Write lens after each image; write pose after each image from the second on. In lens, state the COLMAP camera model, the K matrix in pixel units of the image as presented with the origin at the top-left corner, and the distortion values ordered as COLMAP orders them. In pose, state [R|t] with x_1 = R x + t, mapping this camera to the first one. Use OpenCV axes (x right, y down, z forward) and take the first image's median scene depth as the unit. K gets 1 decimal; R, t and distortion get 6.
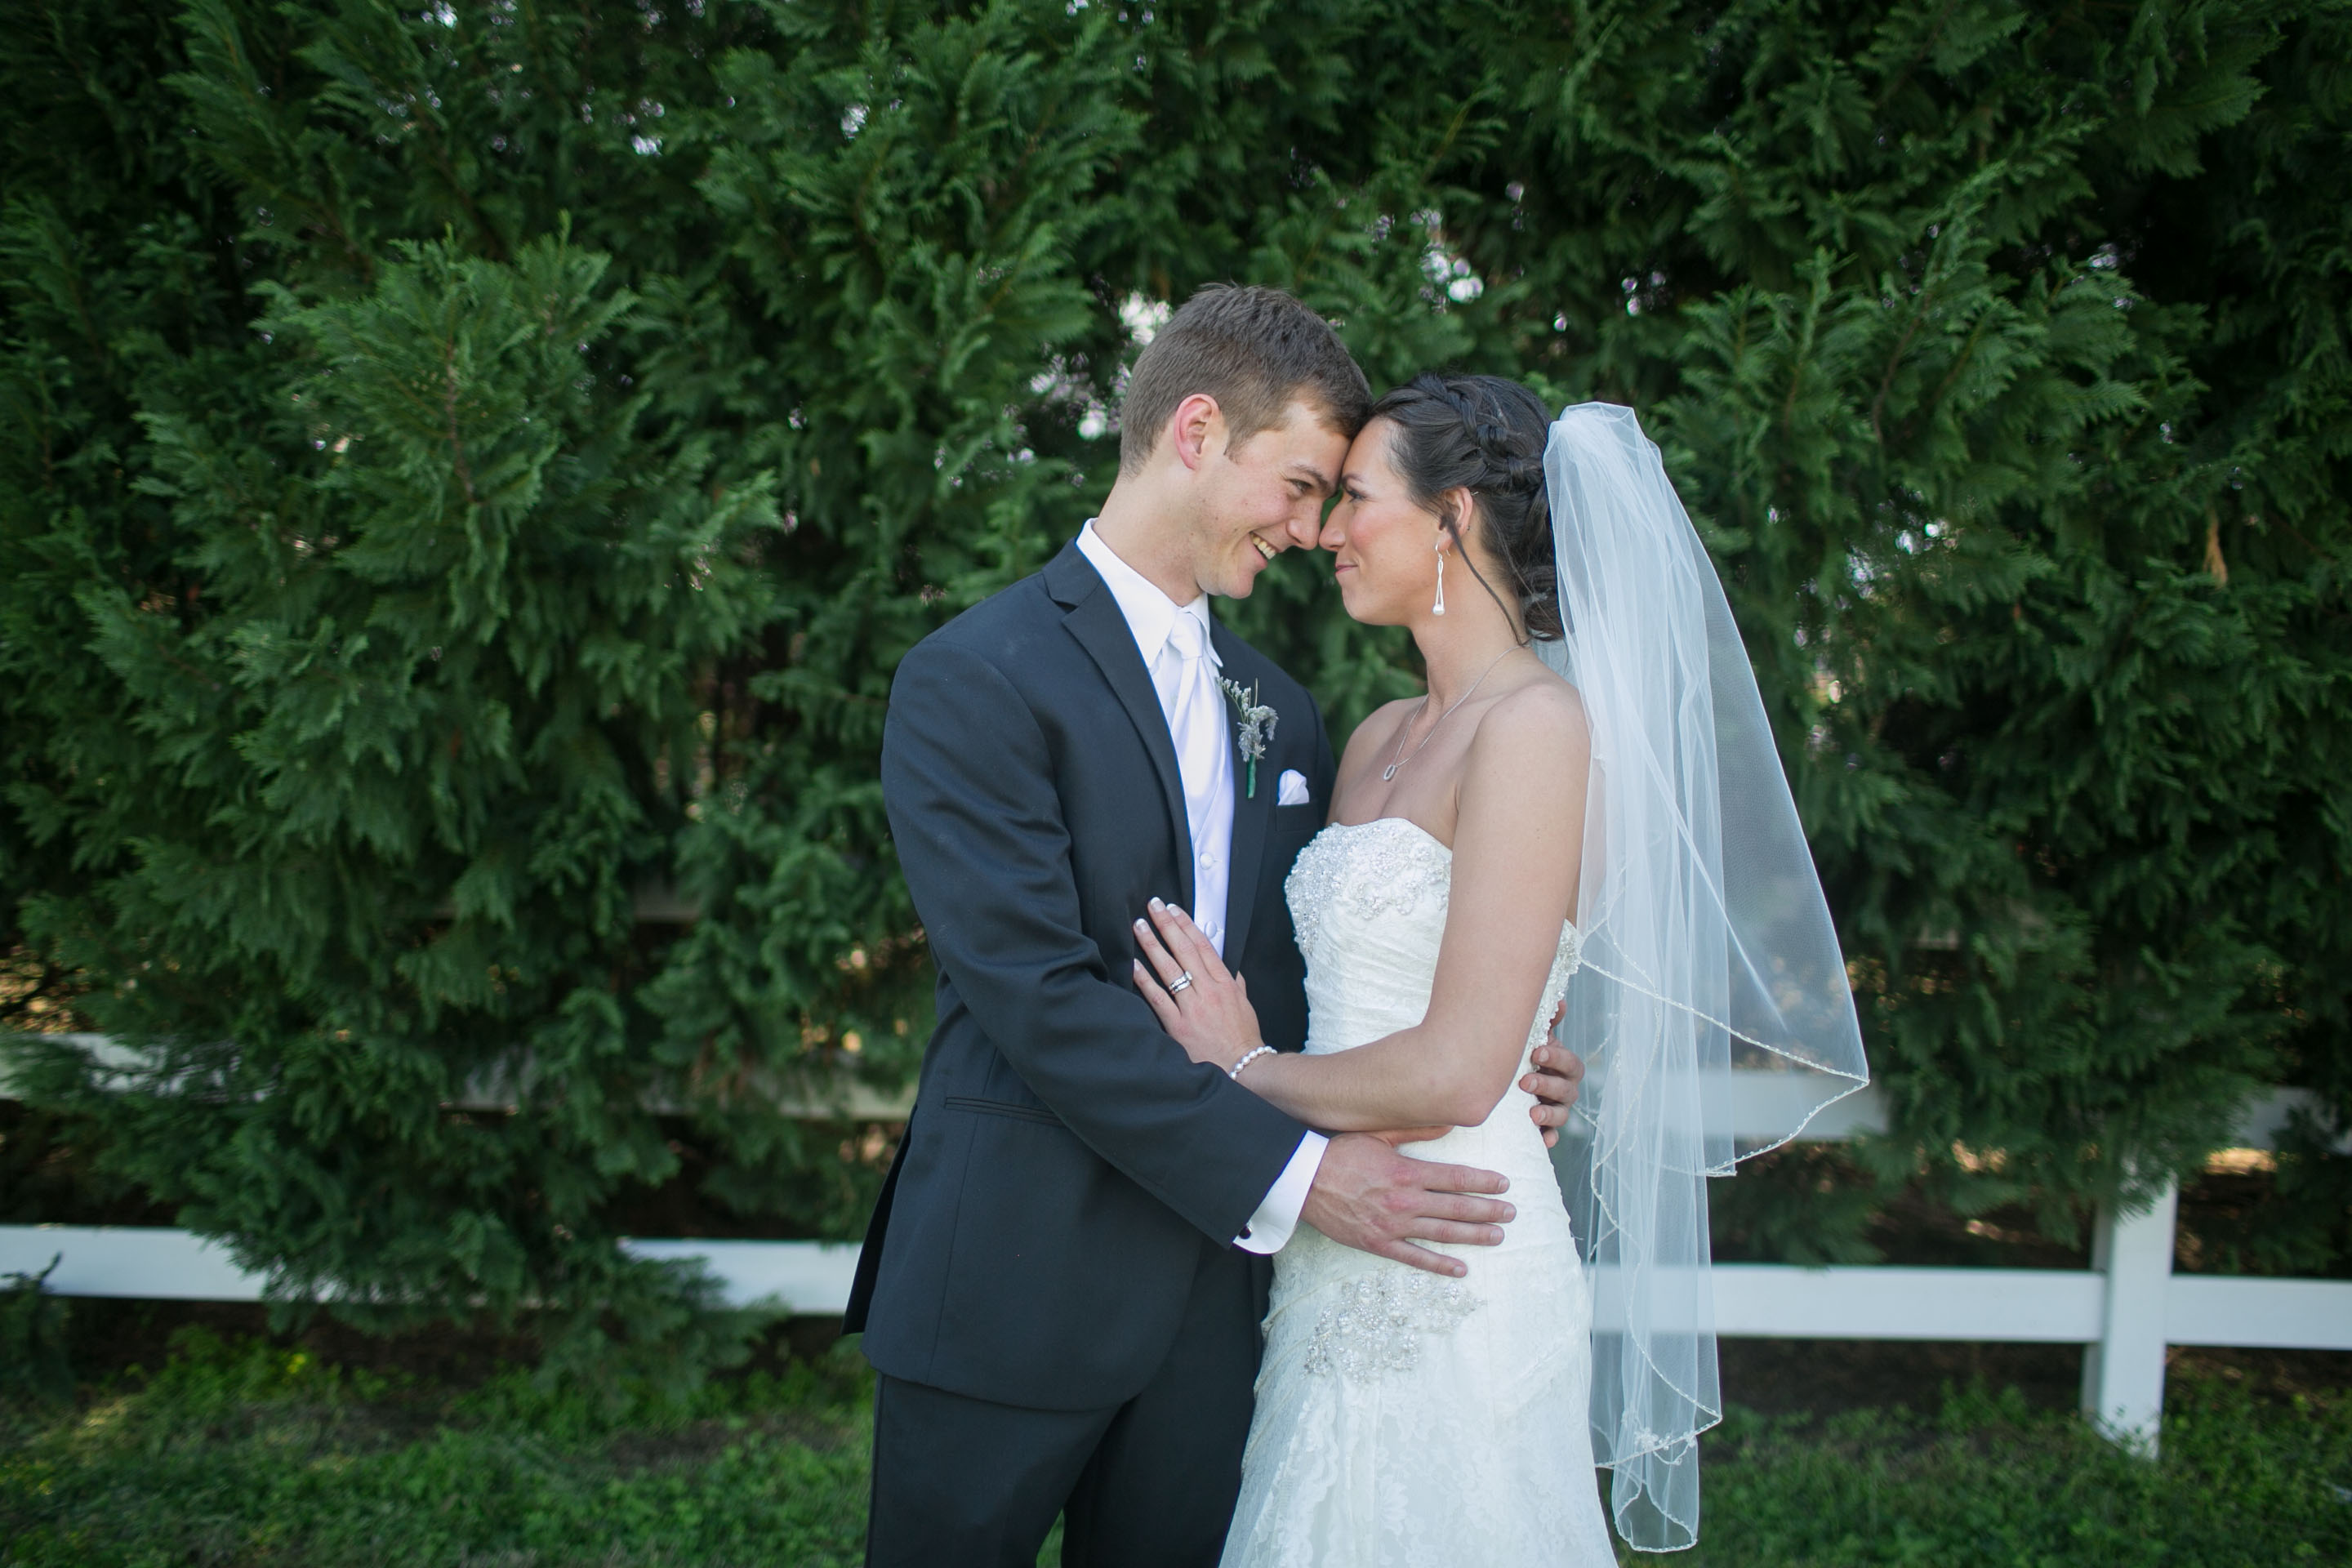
lens RADIAL K [[2282.9, 0, 1176.0], [0, 2282.9, 784.0], [0, 0, 1]] dist [-0.105458, 0.124888]
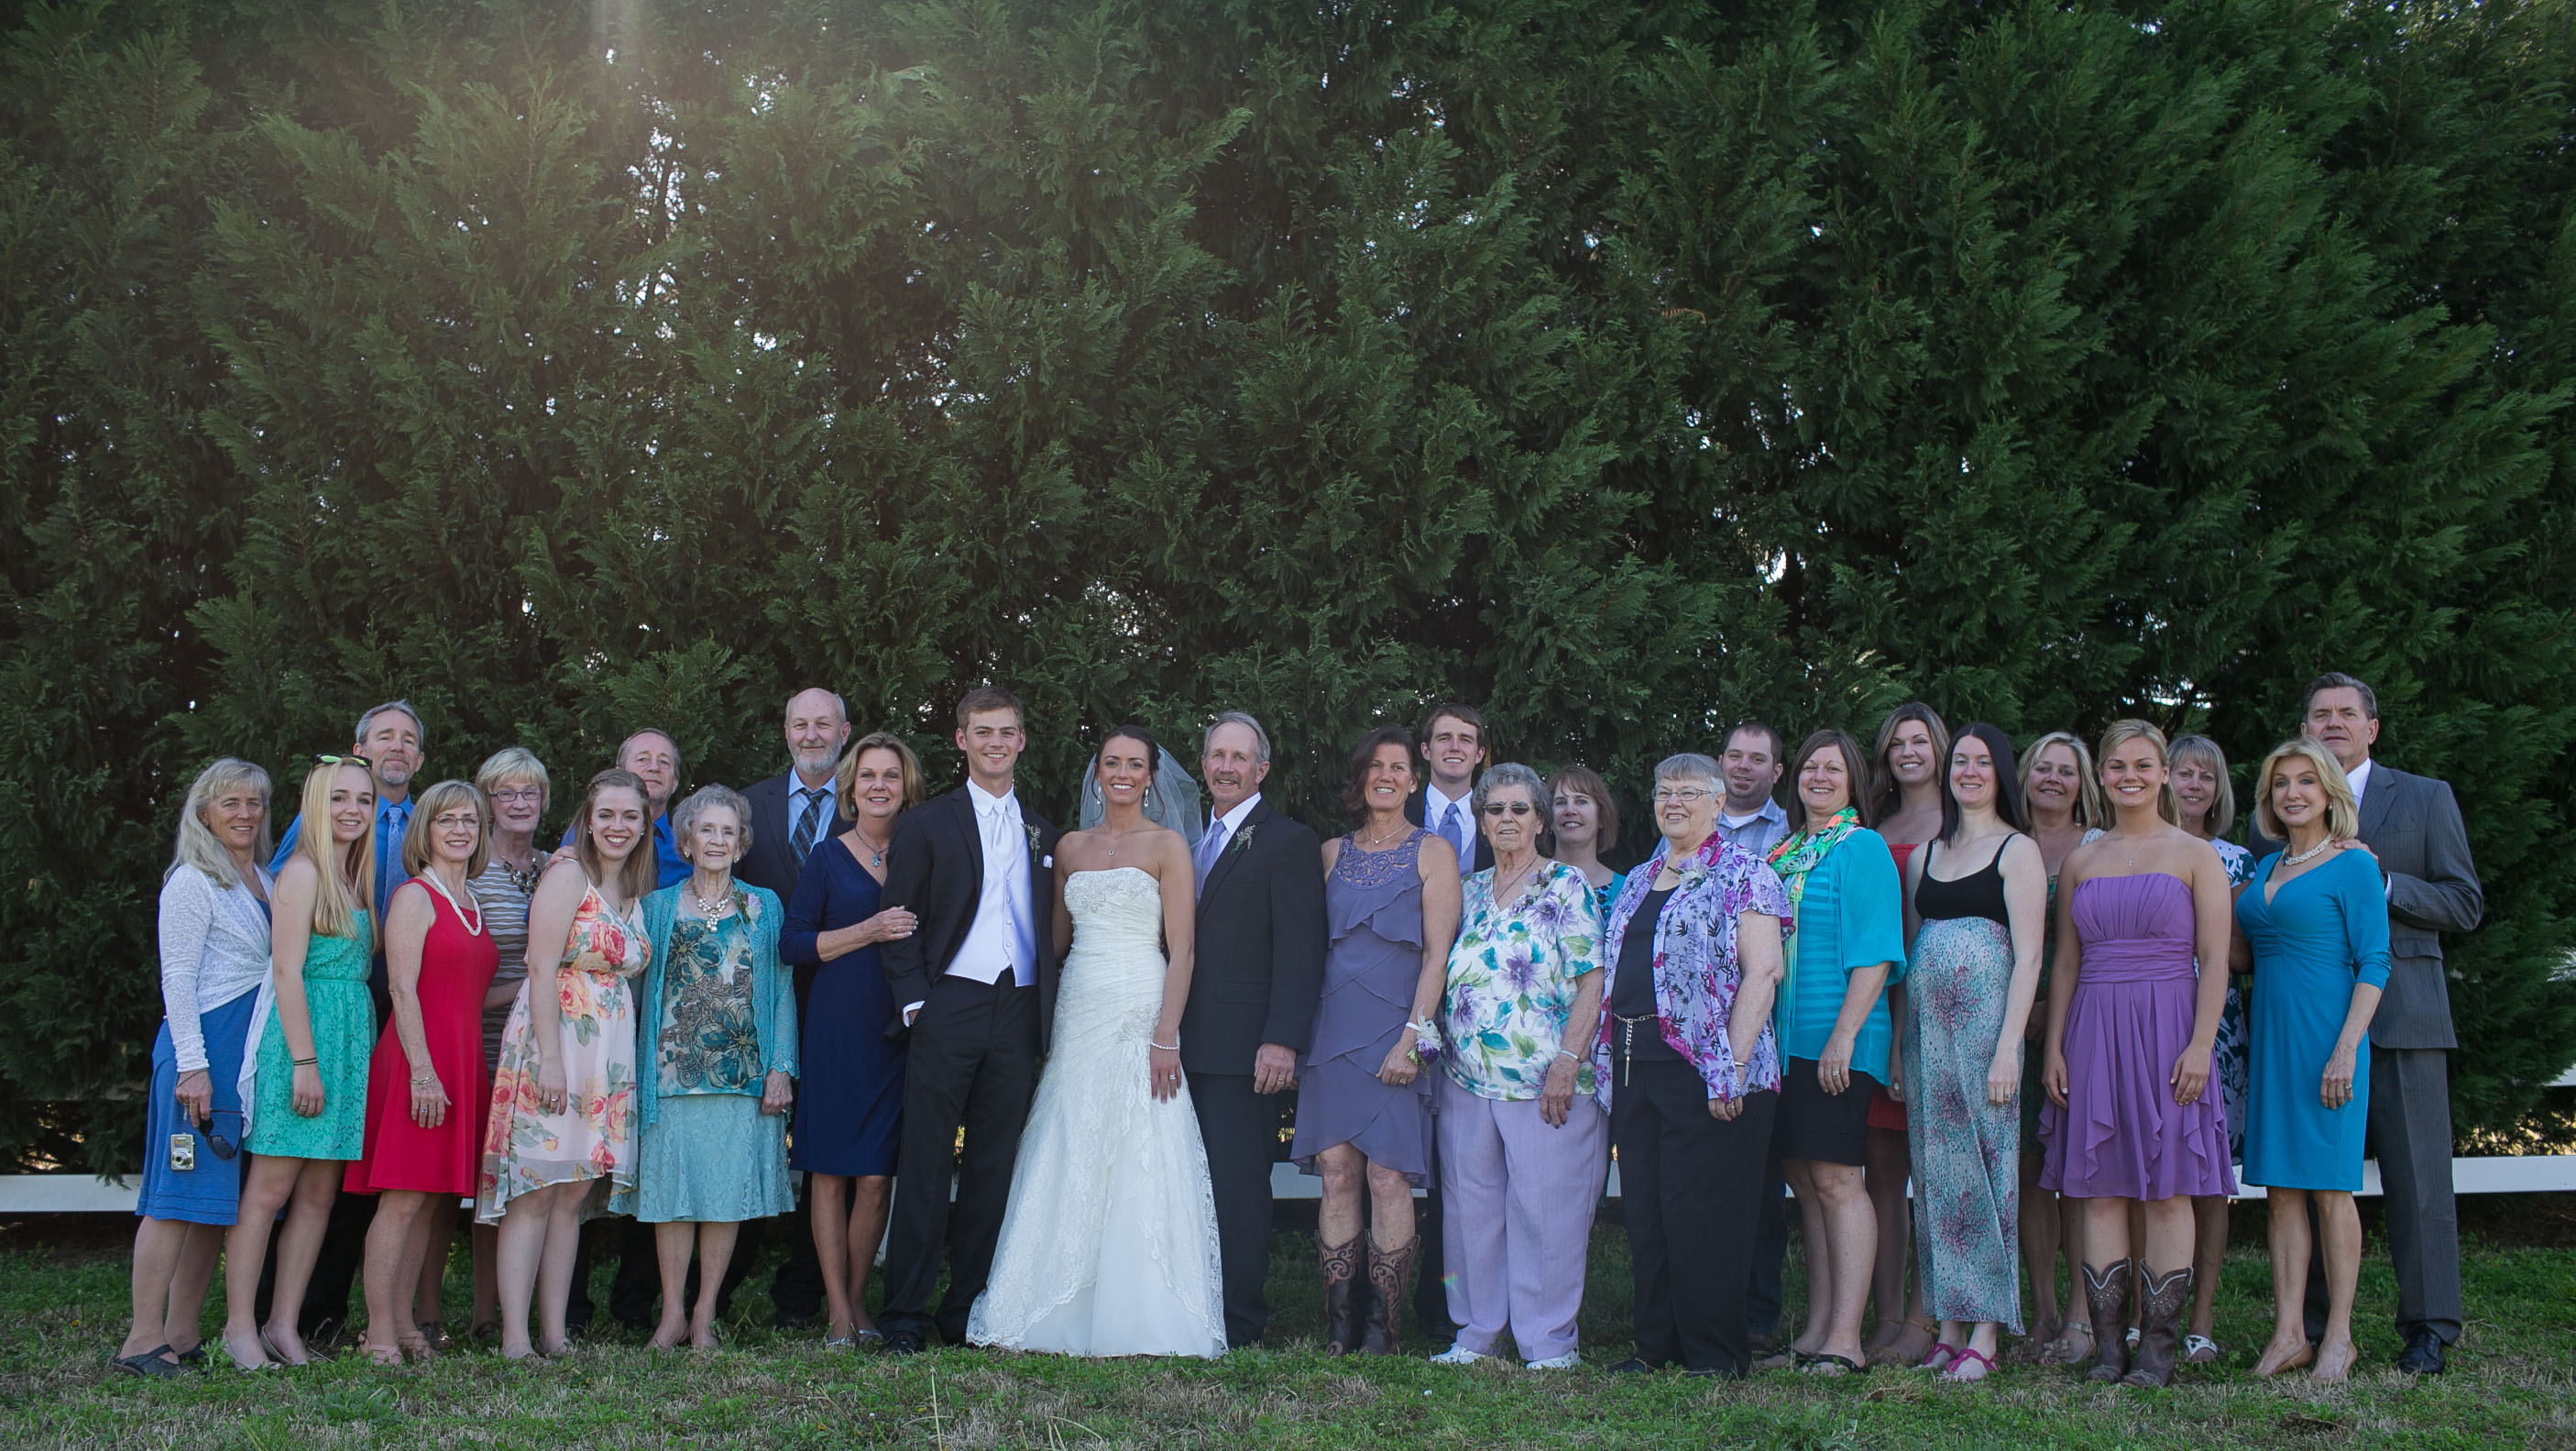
lens RADIAL K [[2492.6, 0, 1284.9], [0, 2492.6, 833.5], [0, 0, 1]] dist [-0.117192, 0.114802]
pose [[0.997210, -0.026660, 0.069718, 0.112316], [0.031986, 0.996562, -0.076424, 0.142611], [-0.067441, 0.078441, 0.994635, -1.361993]]
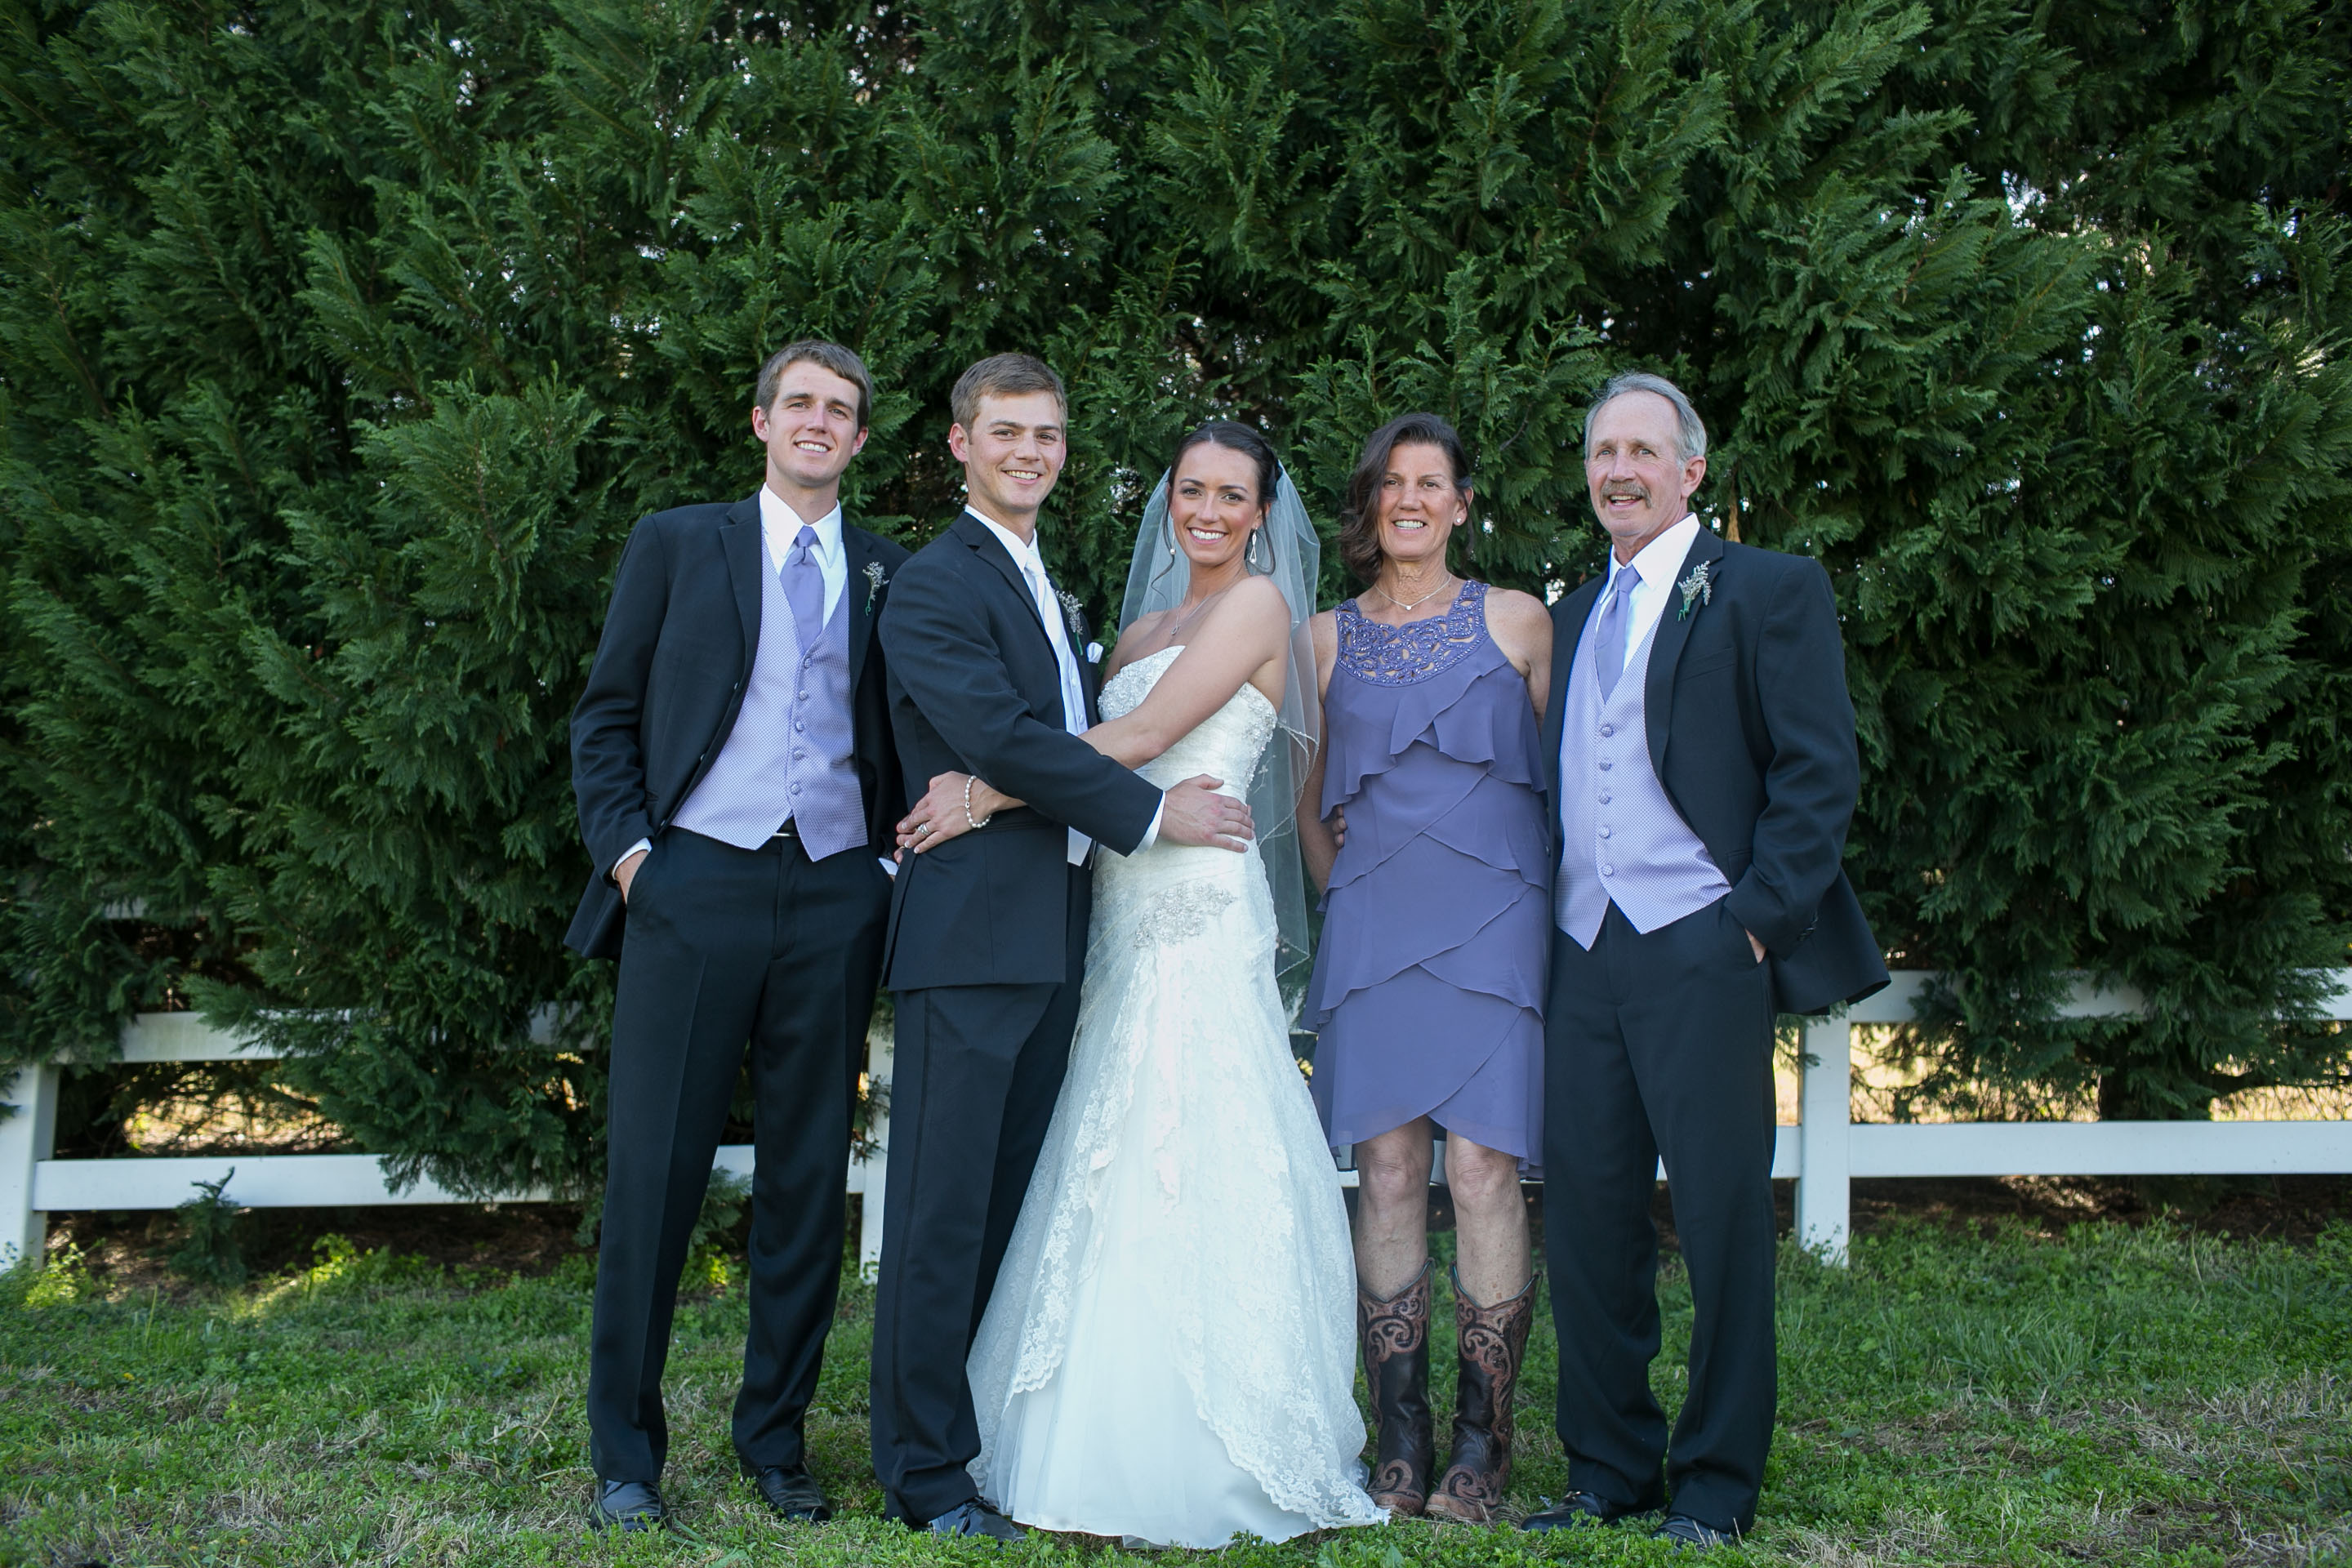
lens RADIAL K [[2282.9, 0, 1176.0], [0, 2282.9, 784.0], [0, 0, 1]] dist [-0.105458, 0.124888]
pose [[0.996798, -0.051570, -0.061114, 0.205074], [0.046058, 0.995019, -0.088406, 0.167062], [0.065368, 0.085308, 0.994208, -0.417961]]
